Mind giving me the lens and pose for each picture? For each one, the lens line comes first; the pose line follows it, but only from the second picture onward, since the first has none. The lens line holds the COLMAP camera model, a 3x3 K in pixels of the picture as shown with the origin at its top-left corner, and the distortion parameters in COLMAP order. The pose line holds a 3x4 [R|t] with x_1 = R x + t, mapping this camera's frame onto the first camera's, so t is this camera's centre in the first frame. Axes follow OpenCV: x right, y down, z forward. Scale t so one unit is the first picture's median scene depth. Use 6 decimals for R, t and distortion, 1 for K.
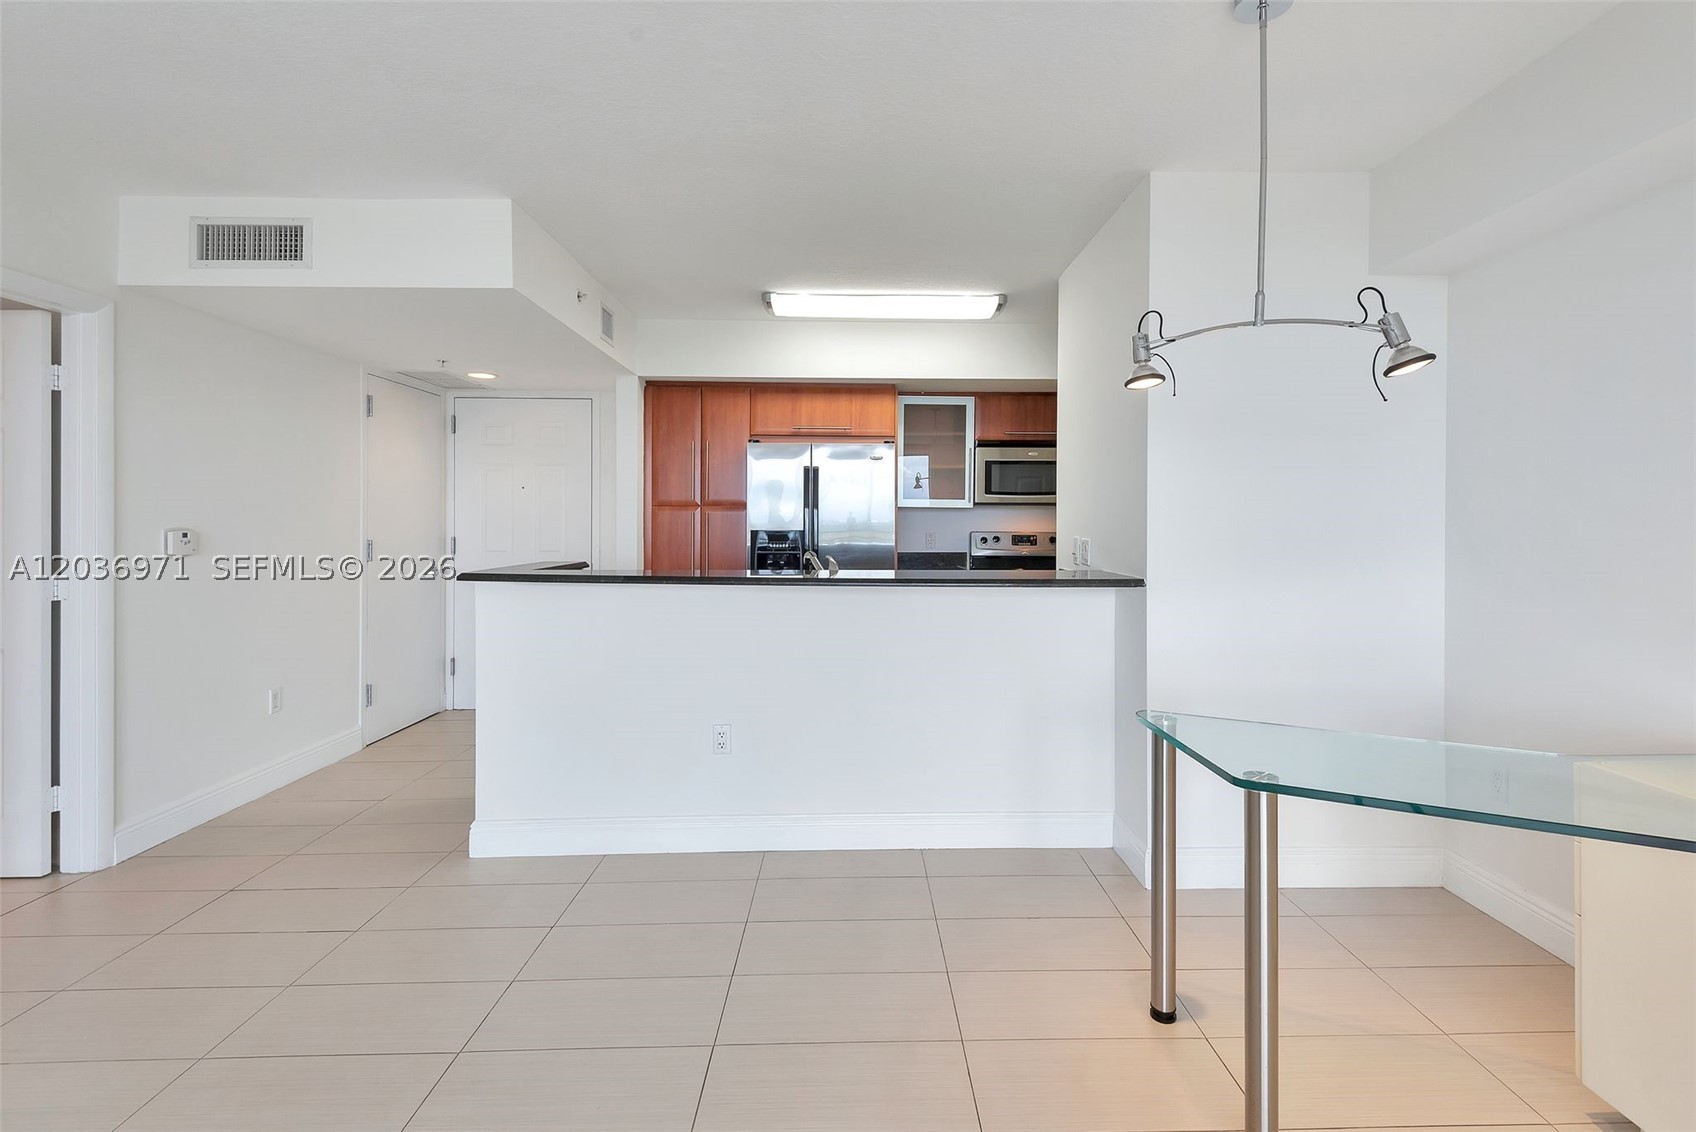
lens RADIAL K [[773.4, 0, 883.7], [0, 773.4, 525.9], [0, 0, 1]] dist [-0.032616, -0.002912]
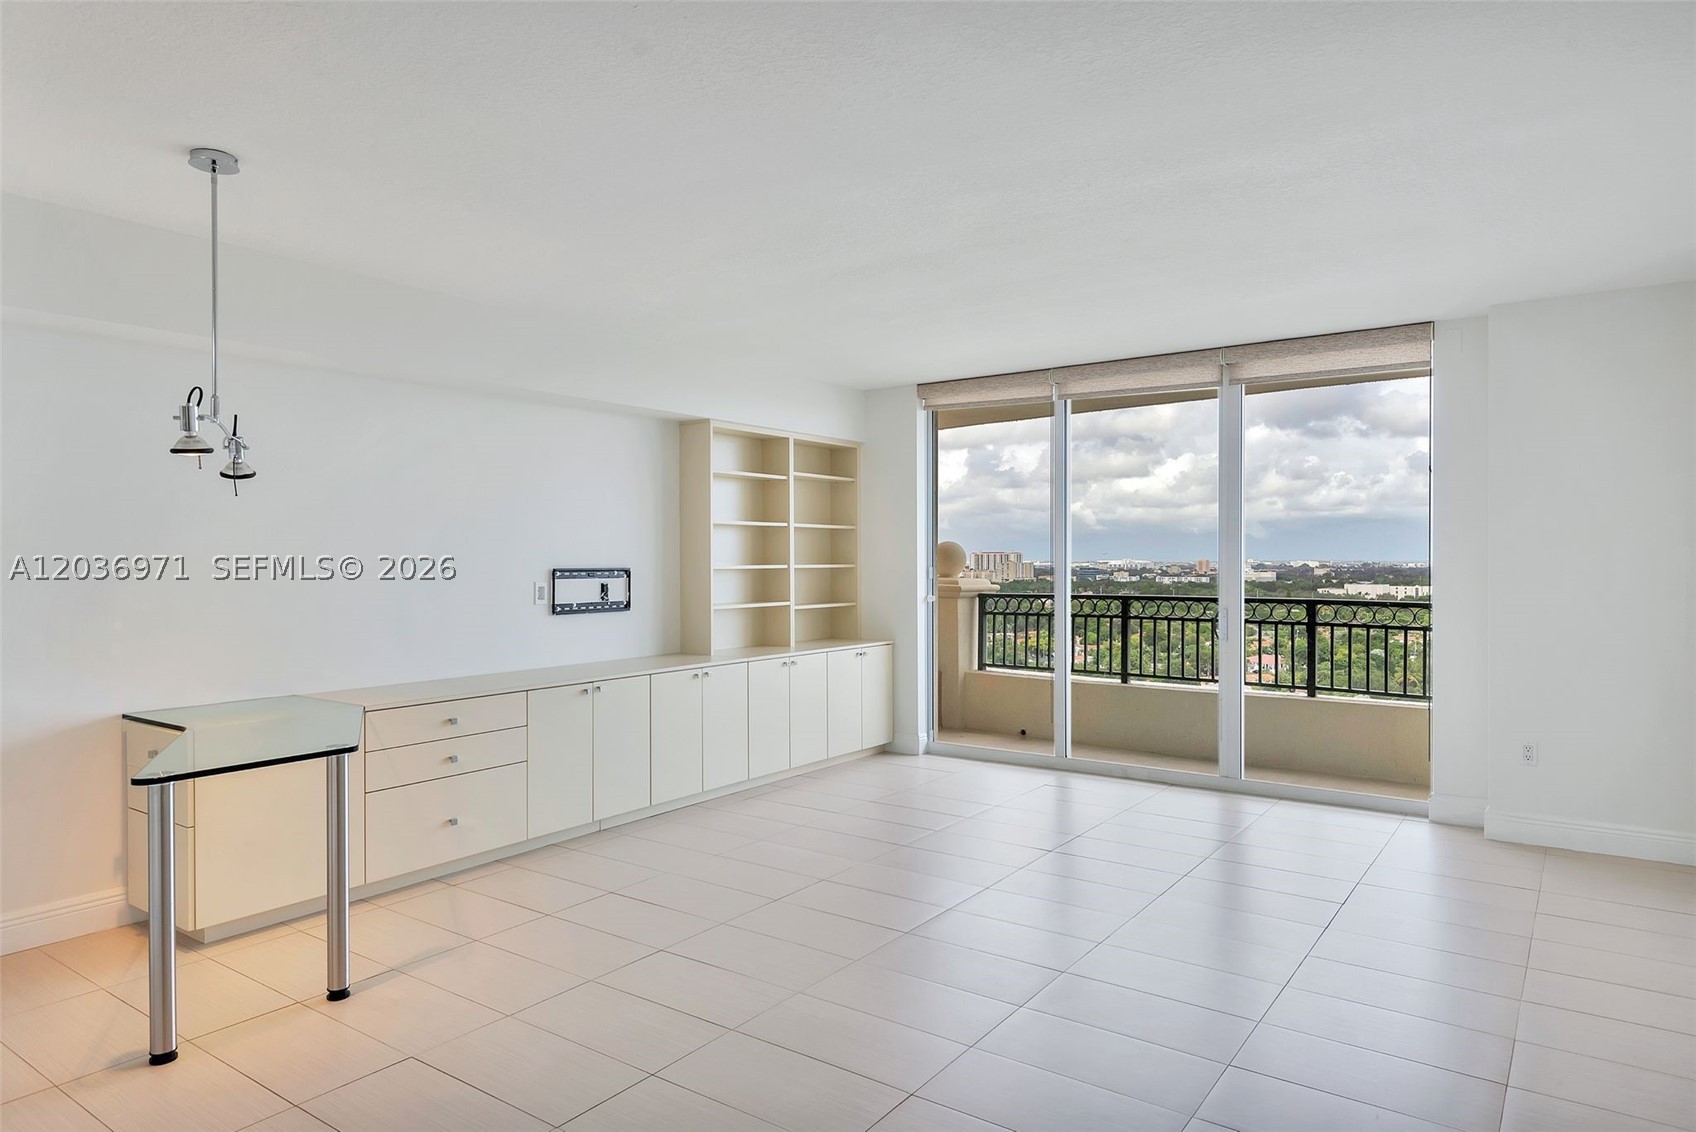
lens RADIAL K [[1021.4, 0, 870.7], [0, 1021.4, 564.7], [0, 0, 1]] dist [0.022971, -0.011018]
pose [[-0.797556, -0.006882, 0.603205, -0.555105], [-0.000649, 0.999944, 0.010550, -0.021871], [-0.603244, 0.008022, -0.797516, 0.680768]]
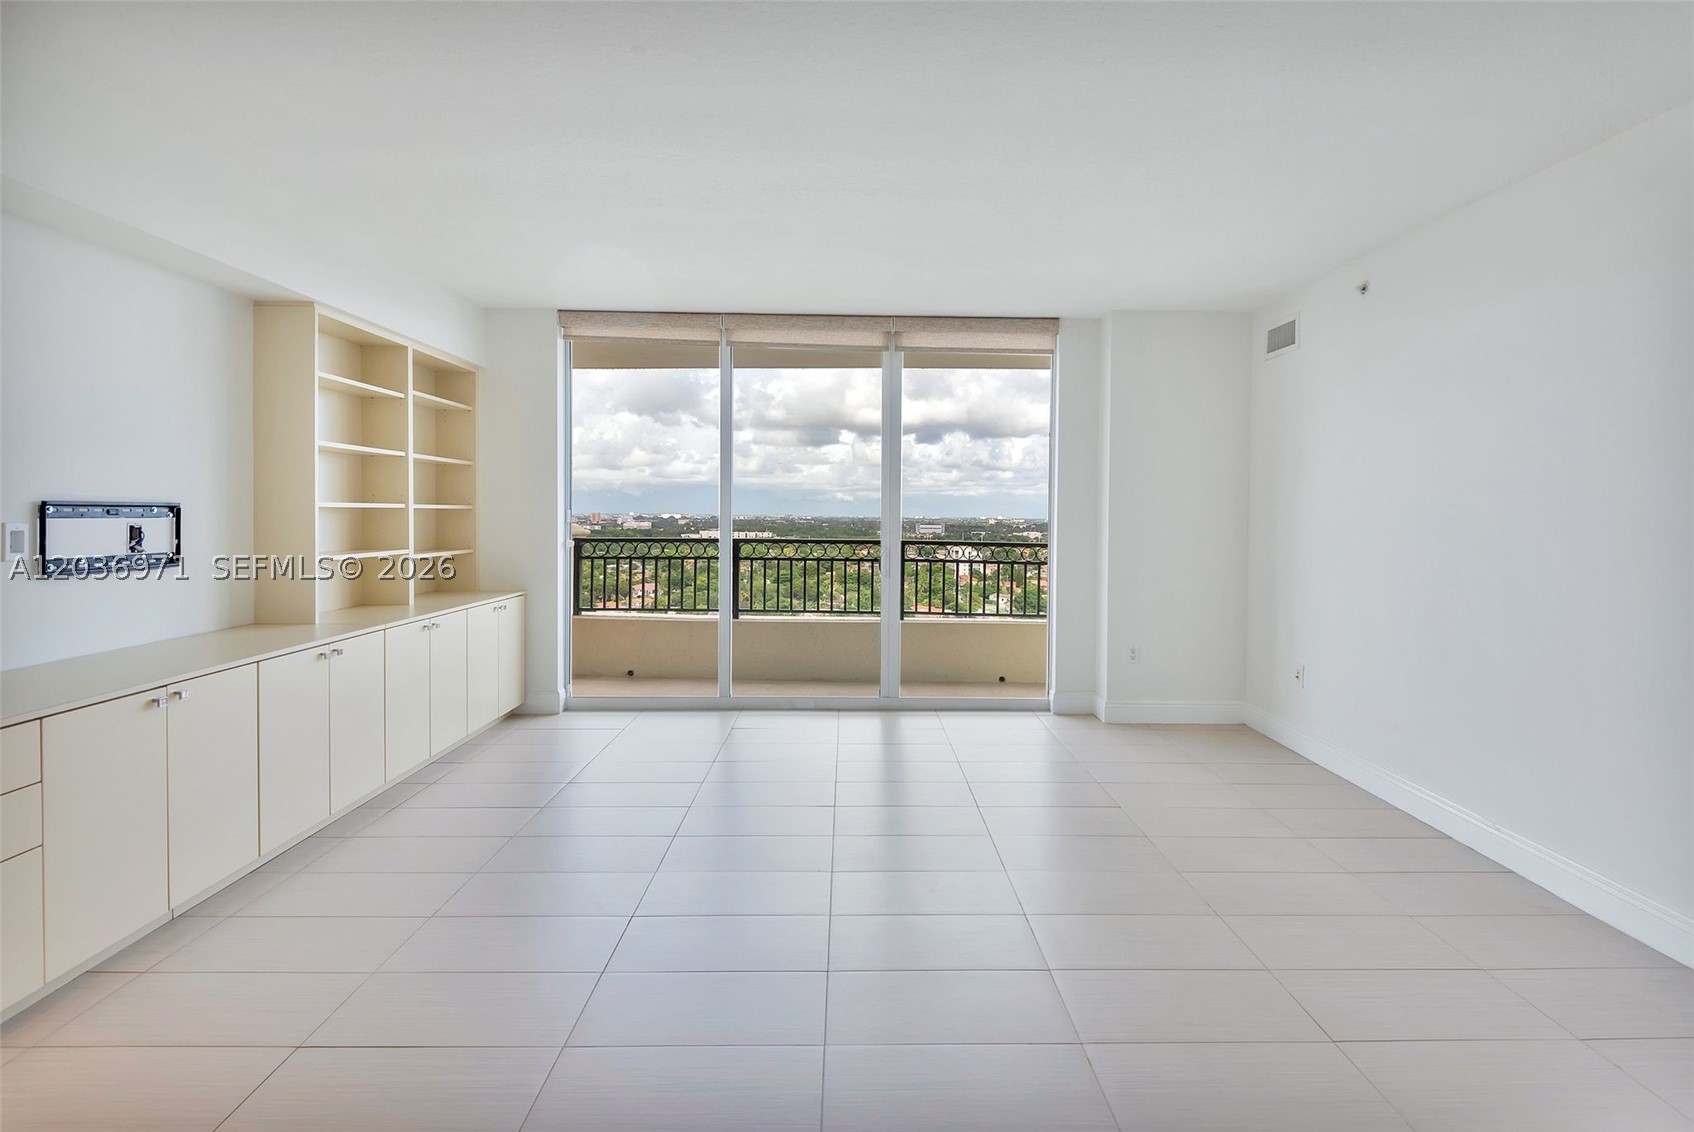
lens RADIAL K [[779.8, 0, 853.5], [0, 779.8, 531.5], [0, 0, 1]] dist [0.009034, -0.002099]
pose [[-0.999853, -0.016751, -0.003573, -0.101588], [-0.016834, 0.999562, 0.024324, -0.005690], [0.003164, 0.024381, -0.999698, 0.499486]]
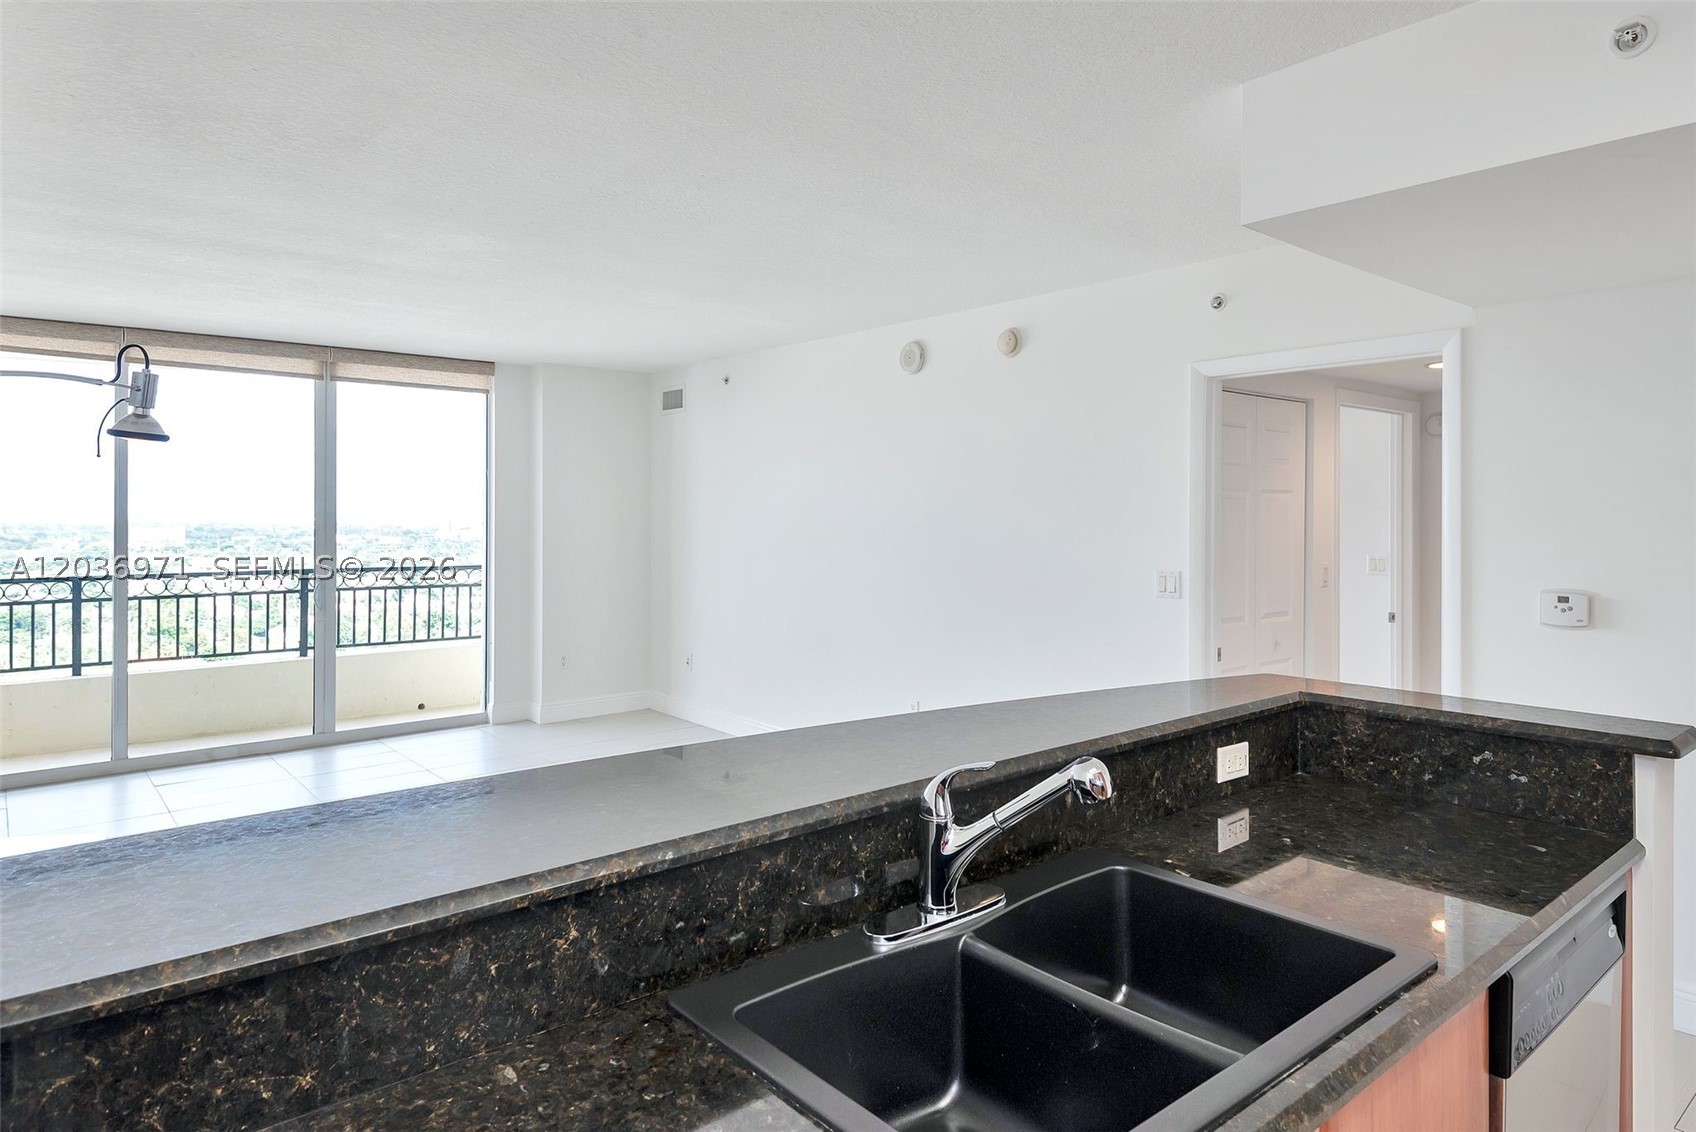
lens RADIAL K [[1057.2, 0, 836.4], [0, 1057.2, 510.8], [0, 0, 1]] dist [0.024510, -0.015013]
pose [[-0.773959, -0.004189, -0.633222, 0.223988], [-0.004702, 0.999989, -0.000867, -0.052051], [0.633218, 0.002306, -0.773970, 0.981564]]
